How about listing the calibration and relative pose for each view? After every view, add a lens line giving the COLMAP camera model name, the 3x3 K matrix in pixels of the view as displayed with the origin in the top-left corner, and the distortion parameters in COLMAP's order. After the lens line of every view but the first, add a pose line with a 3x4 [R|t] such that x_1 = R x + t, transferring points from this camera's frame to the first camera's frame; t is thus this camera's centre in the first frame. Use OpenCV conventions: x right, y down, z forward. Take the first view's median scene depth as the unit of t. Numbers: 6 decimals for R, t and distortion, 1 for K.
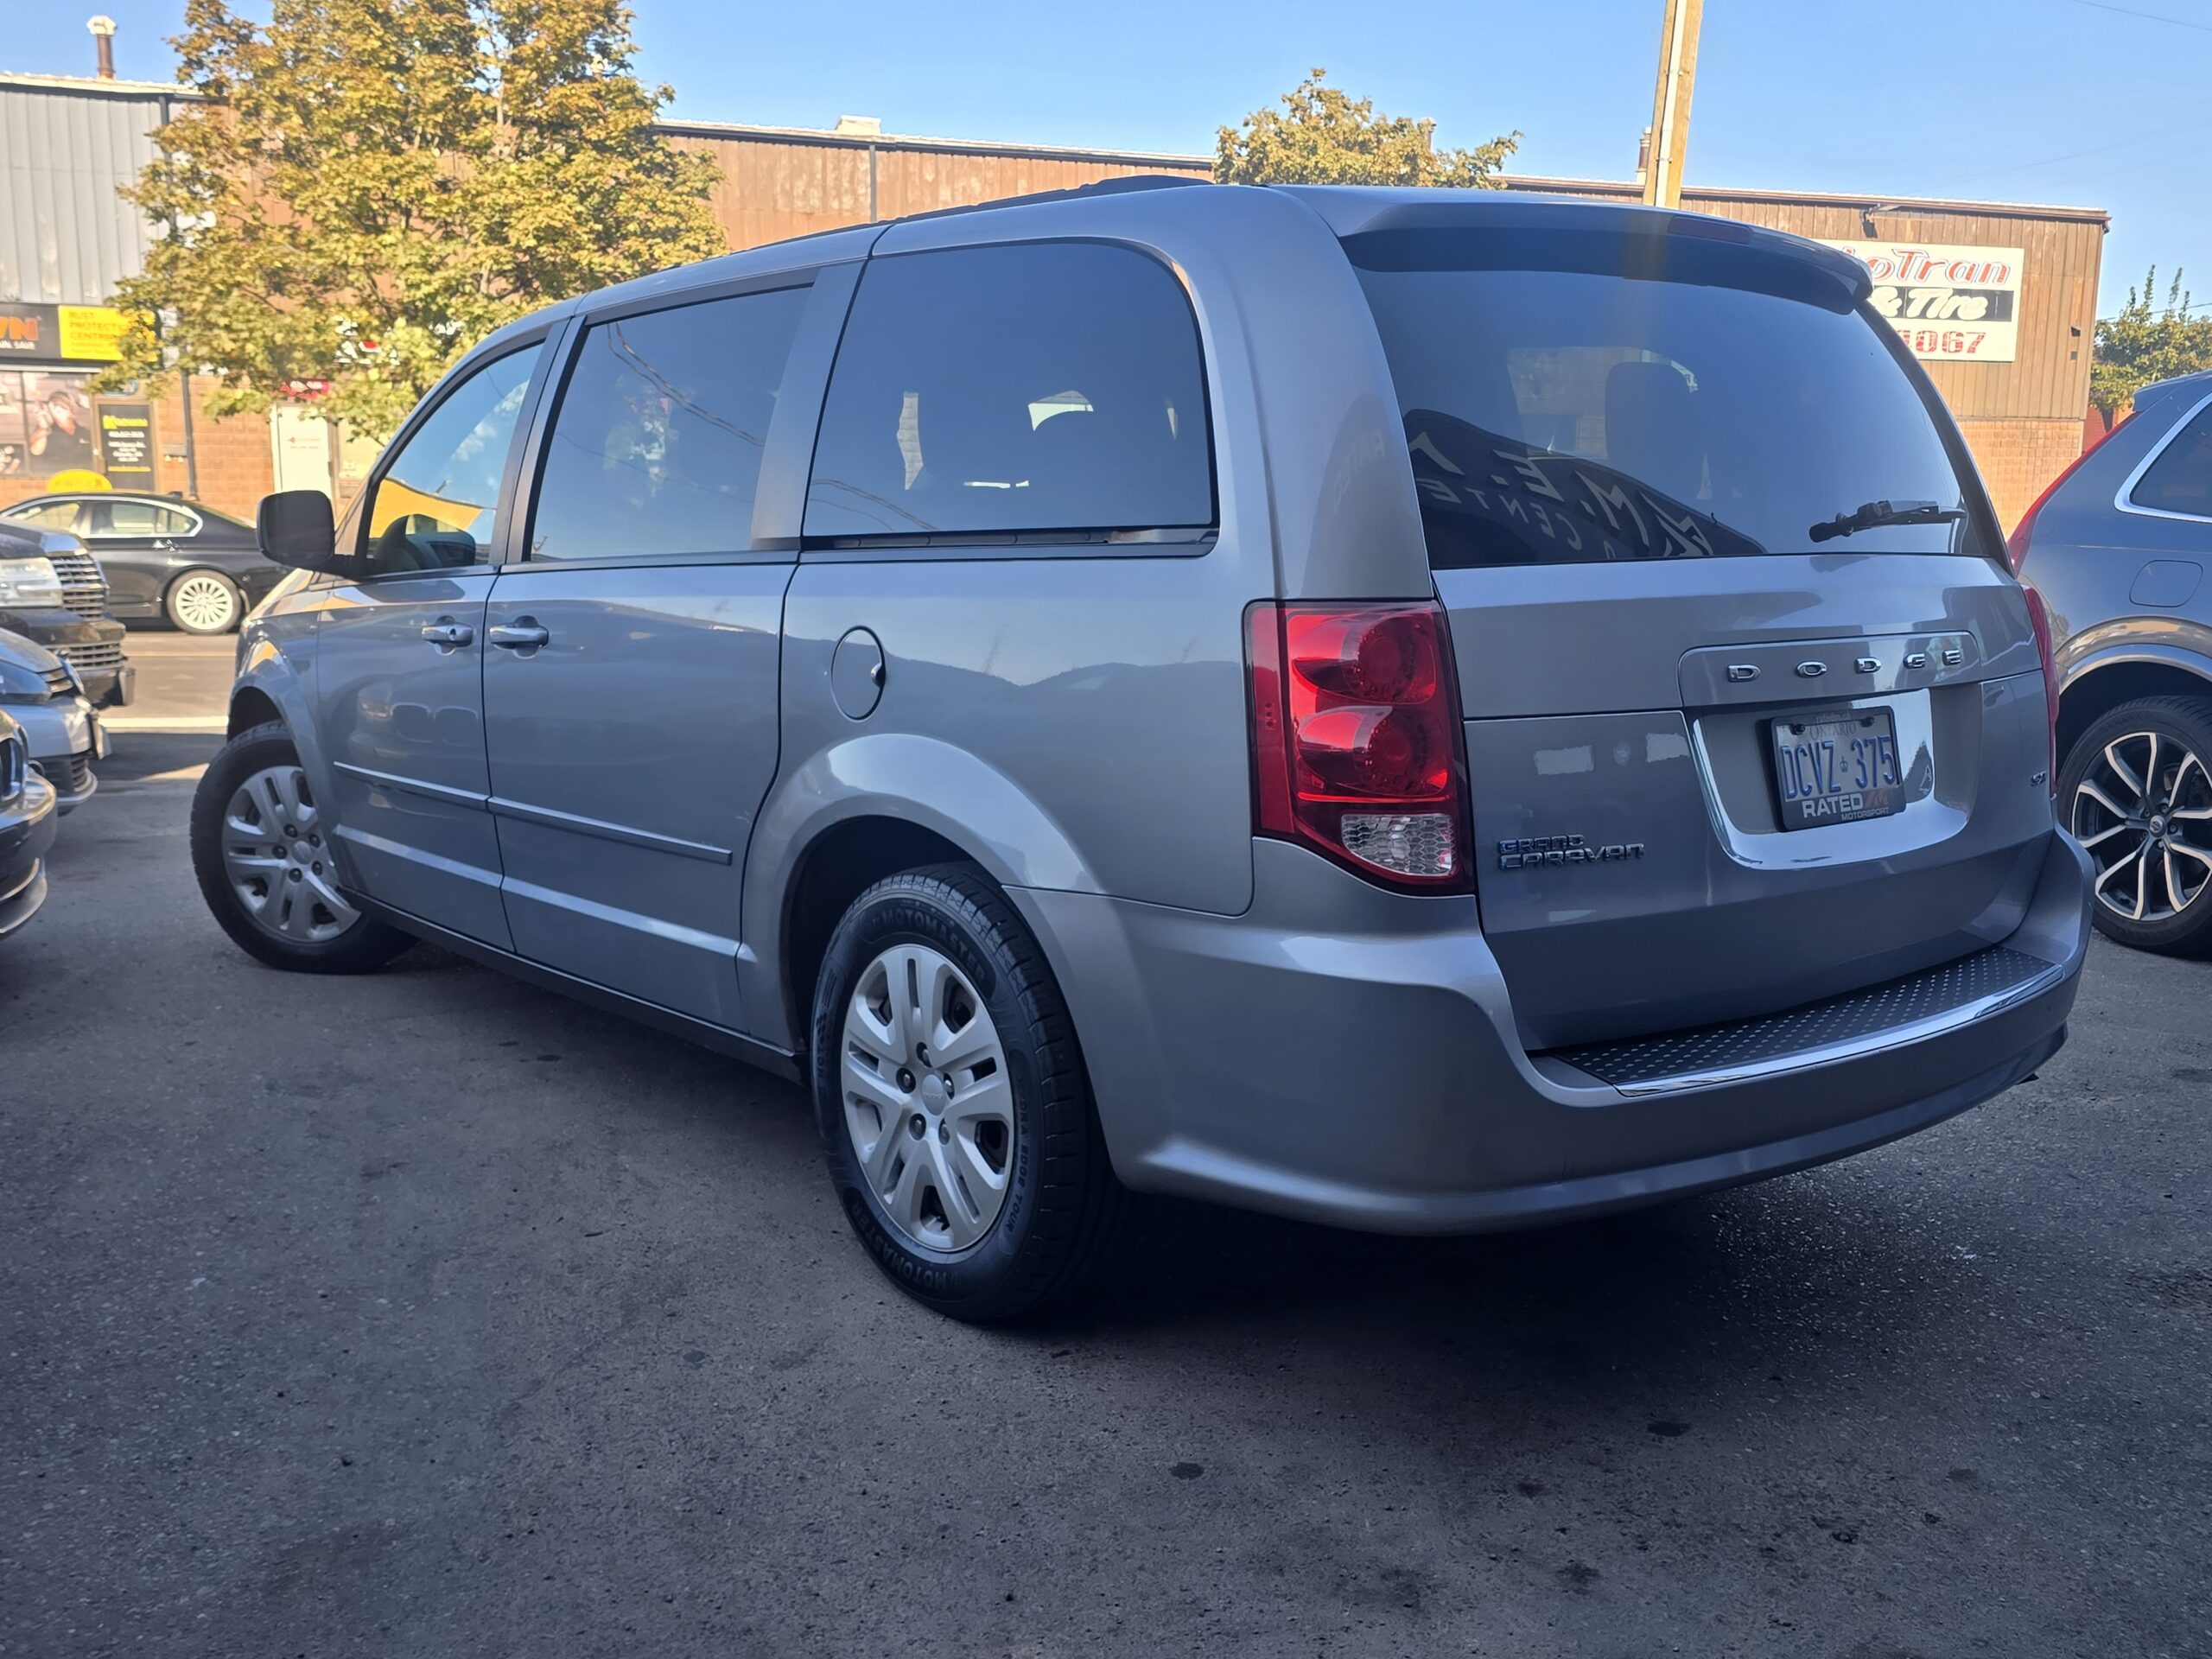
lens RADIAL K [[2004.1, 0, 1198.2], [0, 2004.1, 830.7], [0, 0, 1]] dist [0.061847, -0.006083]
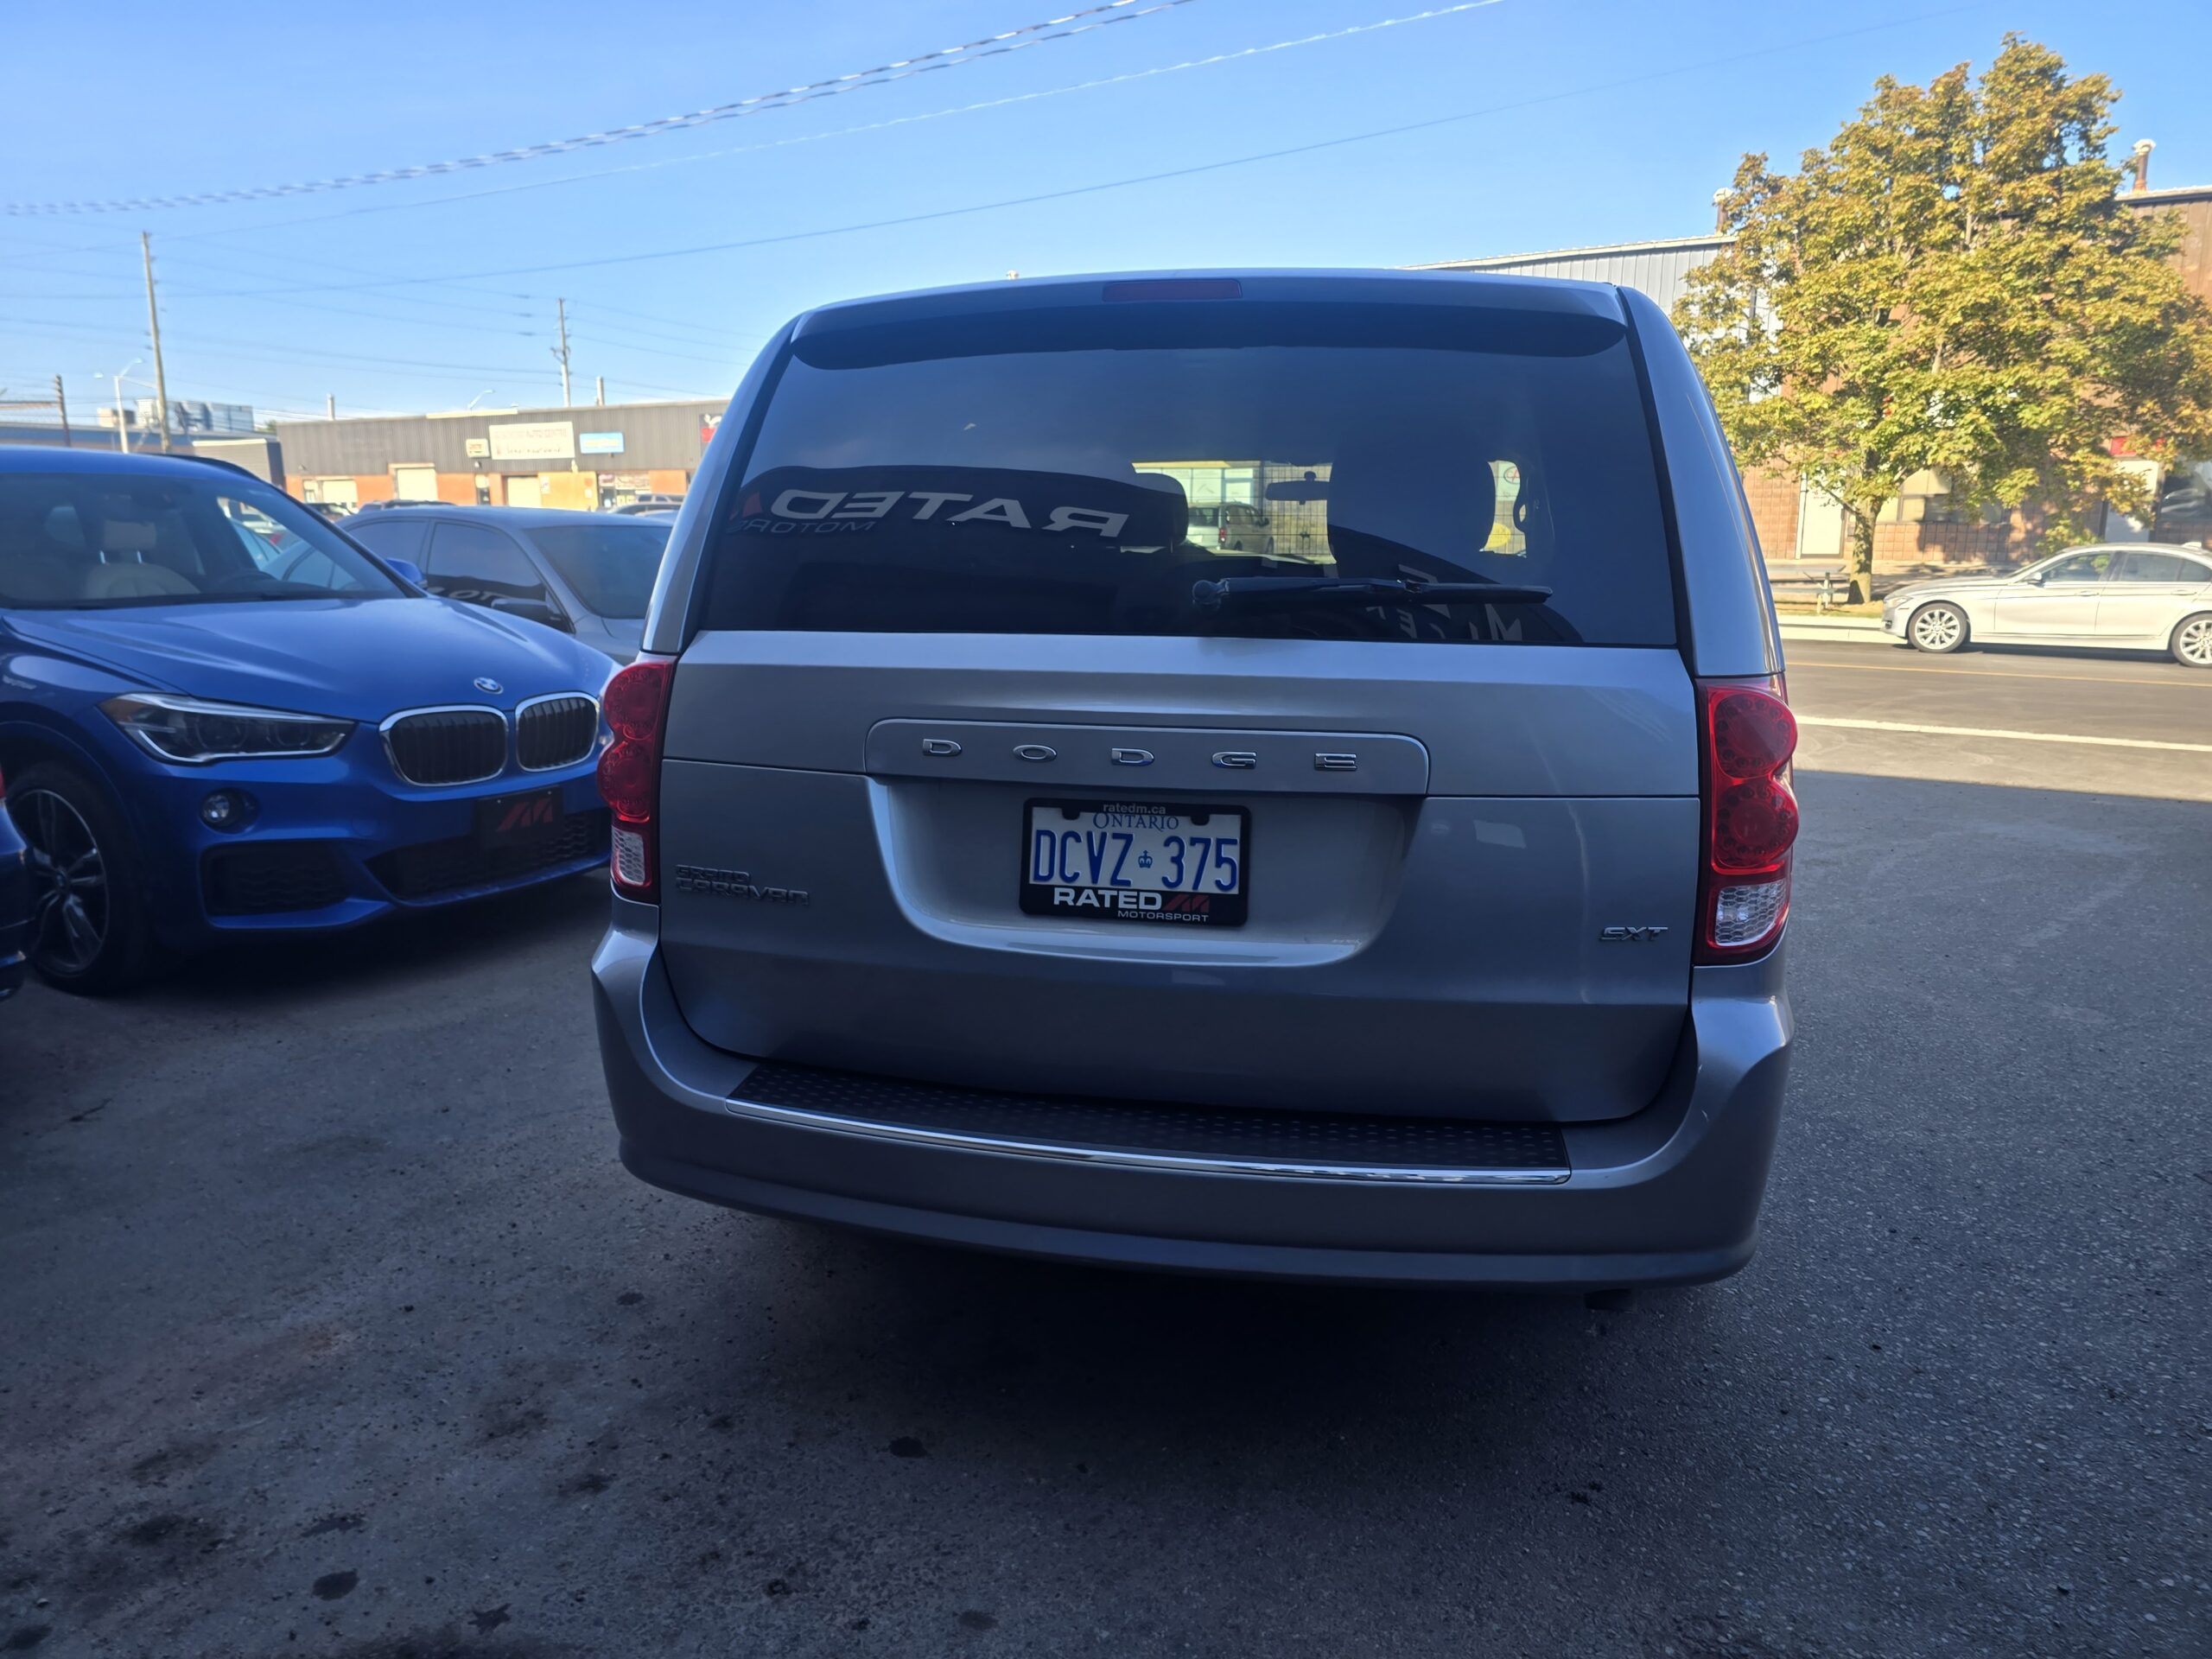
lens RADIAL K [[1521.8, 0, 1102.5], [0, 1521.8, 783.7], [0, 0, 1]] dist [0.052992, -0.052732]
pose [[0.612513, 0.117389, -0.781695, 0.879151], [-0.117526, 0.991444, 0.056797, -0.108117], [0.781674, 0.057081, 0.621069, 0.554609]]
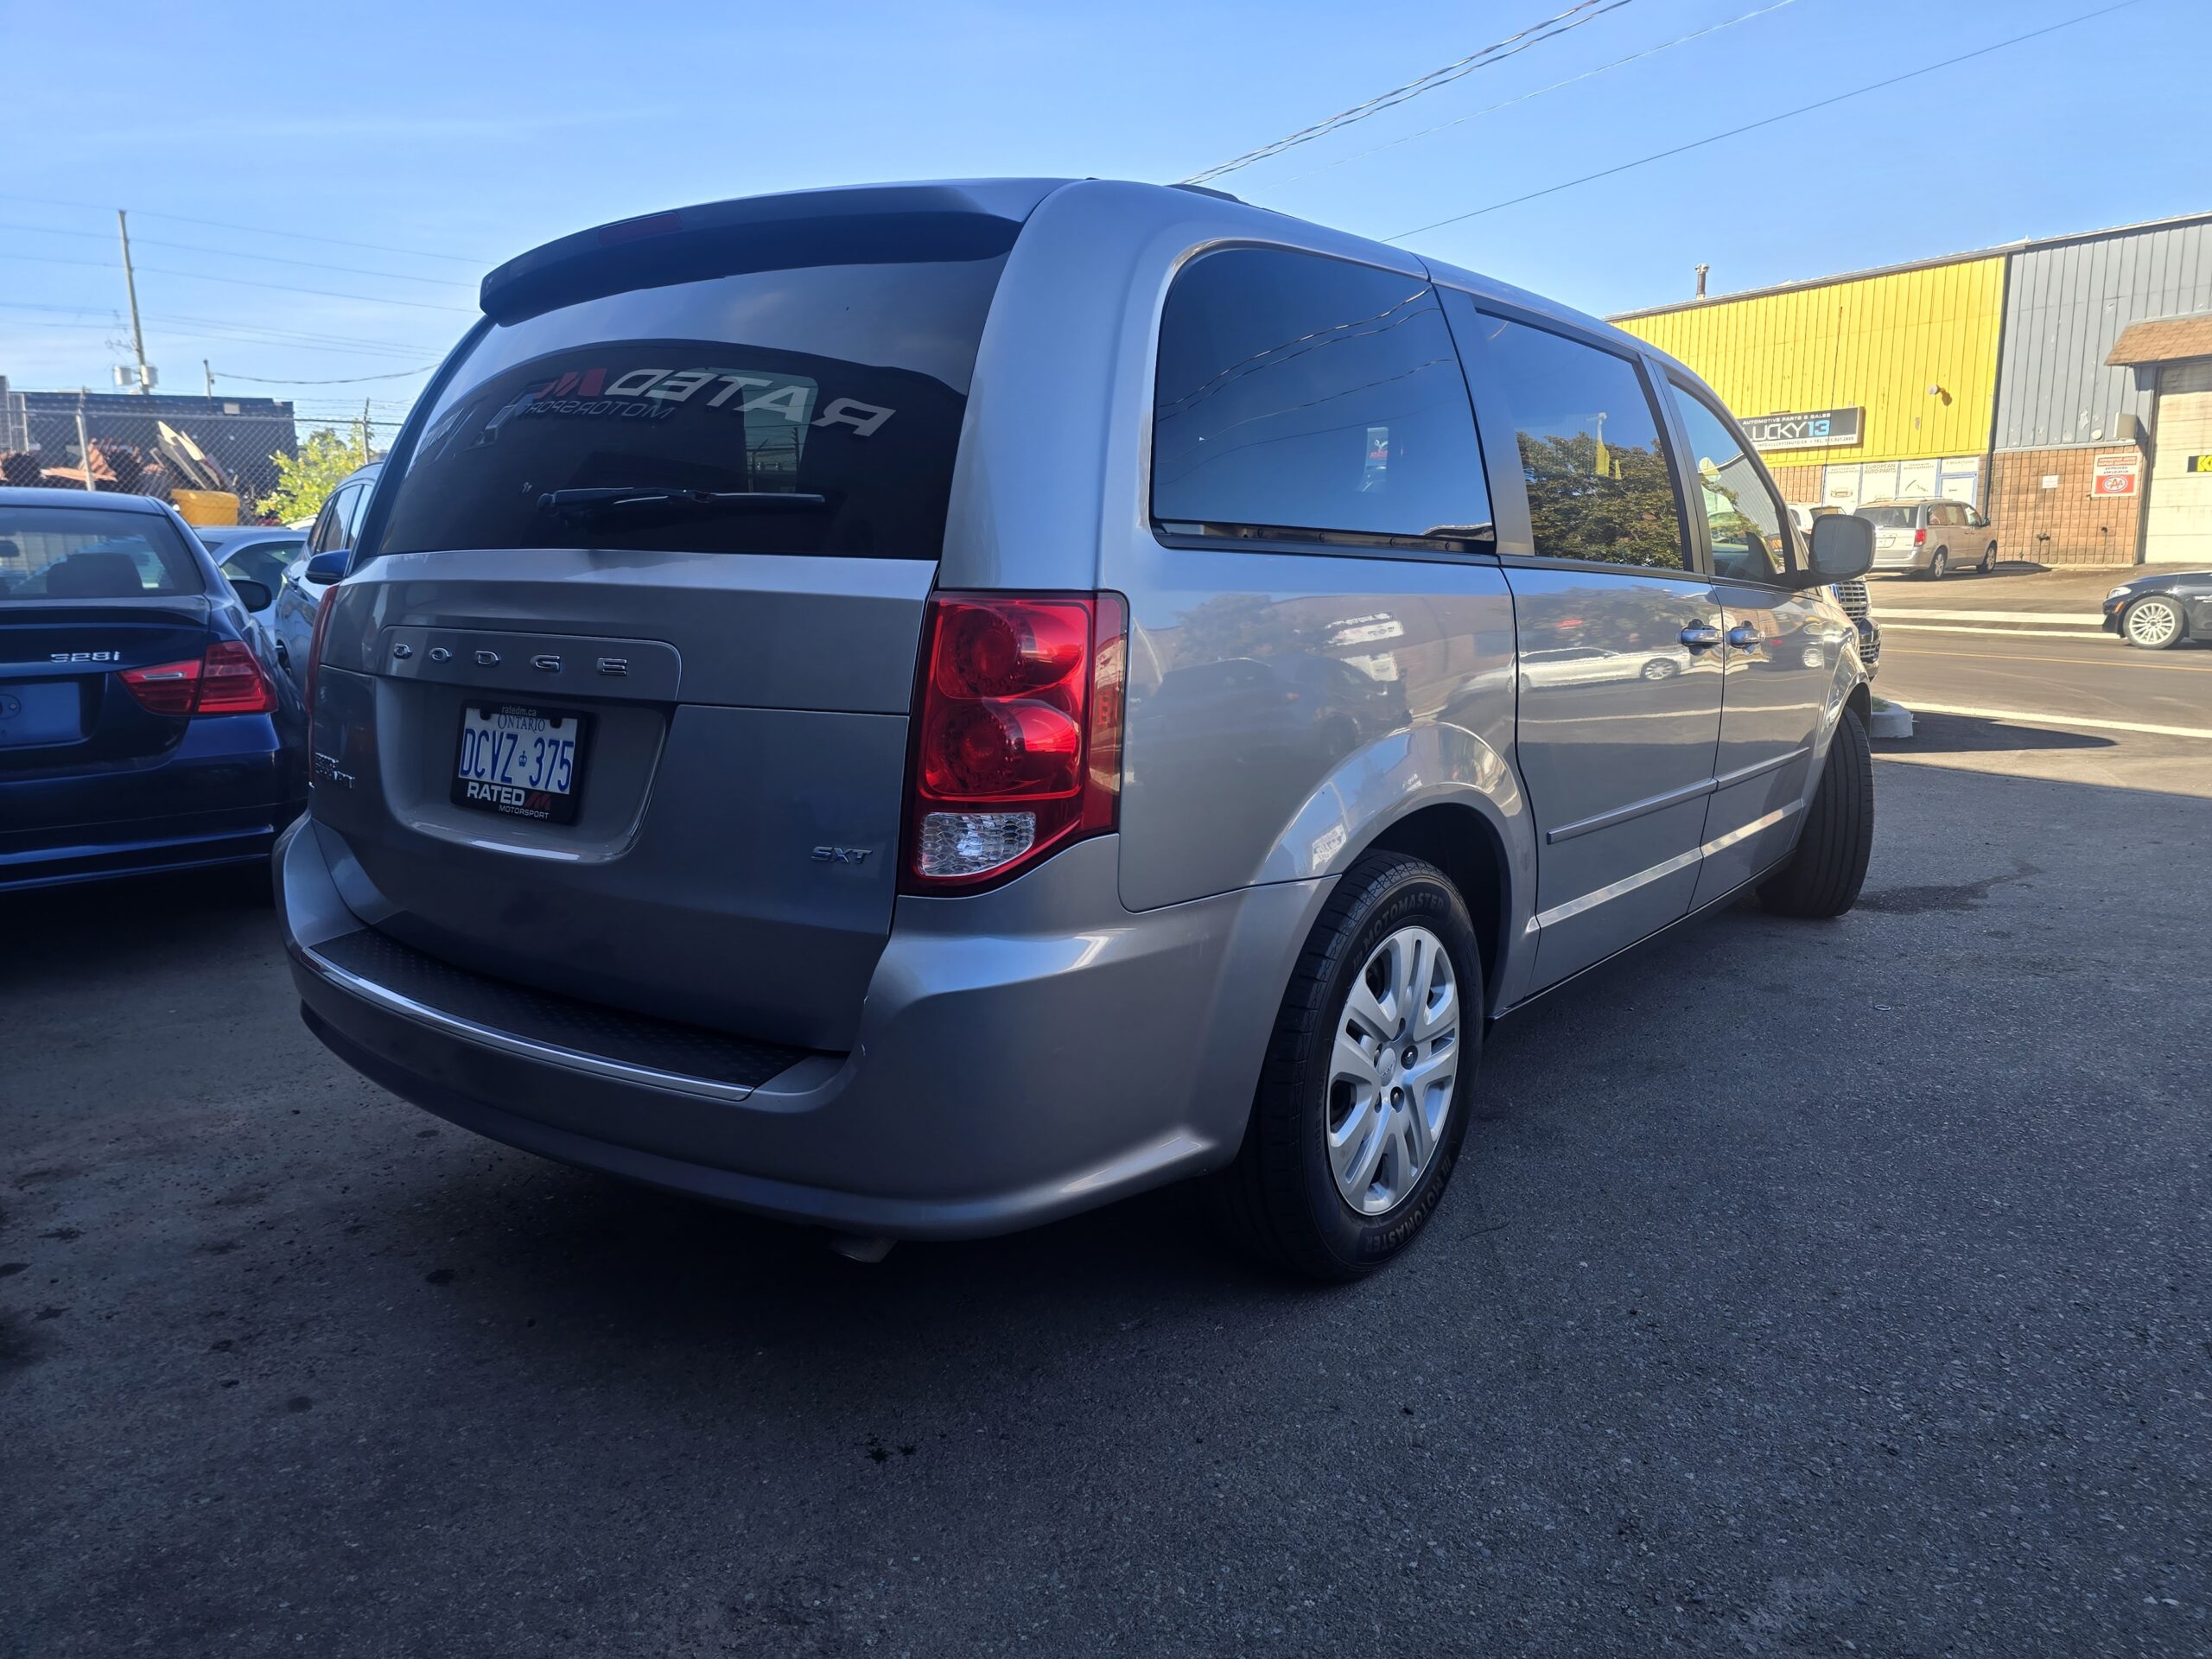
lens RADIAL K [[1513.0, 0, 1103.5], [0, 1513.0, 823.3], [0, 0, 1]] dist [0.050640, -0.049745]
pose [[0.199697, 0.158409, -0.966968, 1.141429], [-0.142942, 0.980998, 0.131187, -0.145052], [0.969375, 0.112023, 0.218546, 1.145067]]
